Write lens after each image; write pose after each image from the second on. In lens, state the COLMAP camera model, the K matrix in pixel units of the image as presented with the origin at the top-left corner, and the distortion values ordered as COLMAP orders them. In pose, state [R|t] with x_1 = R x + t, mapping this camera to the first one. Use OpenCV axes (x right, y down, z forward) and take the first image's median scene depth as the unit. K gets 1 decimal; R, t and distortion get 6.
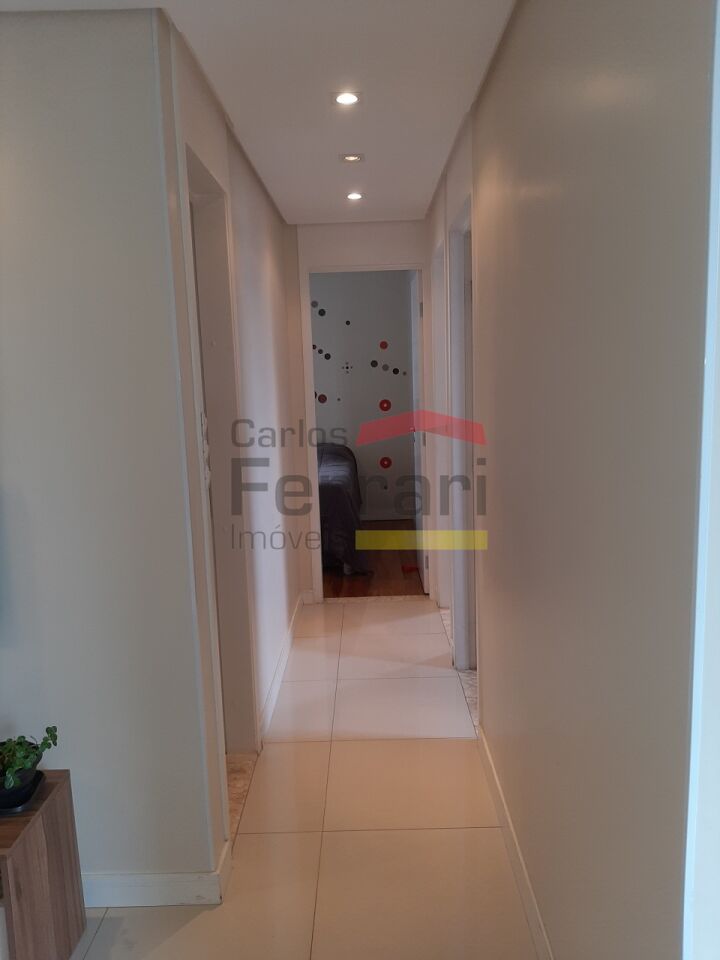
lens RADIAL K [[747.4, 0, 360.9], [0, 747.4, 480.1], [0, 0, 1]] dist [-0.011185, -0.004282]
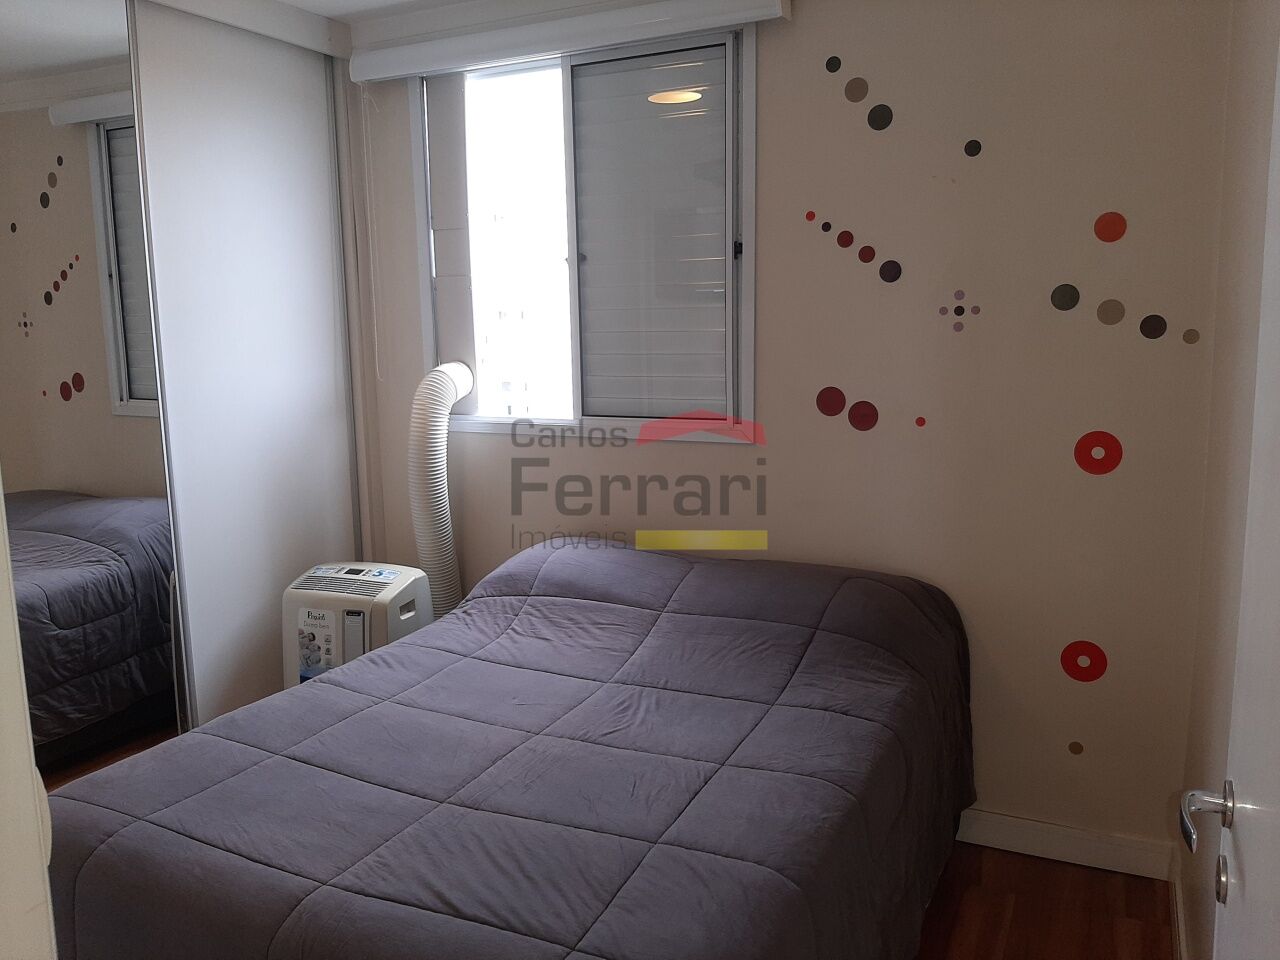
lens RADIAL K [[996.5, 0, 635.1], [0, 996.5, 470.3], [0, 0, 1]] dist [-0.011185, -0.004282]
pose [[0.911176, 0.074738, -0.405183, 0.026169], [-0.074891, 0.997071, 0.015499, -0.088058], [0.405154, 0.016222, 0.914104, 0.614173]]
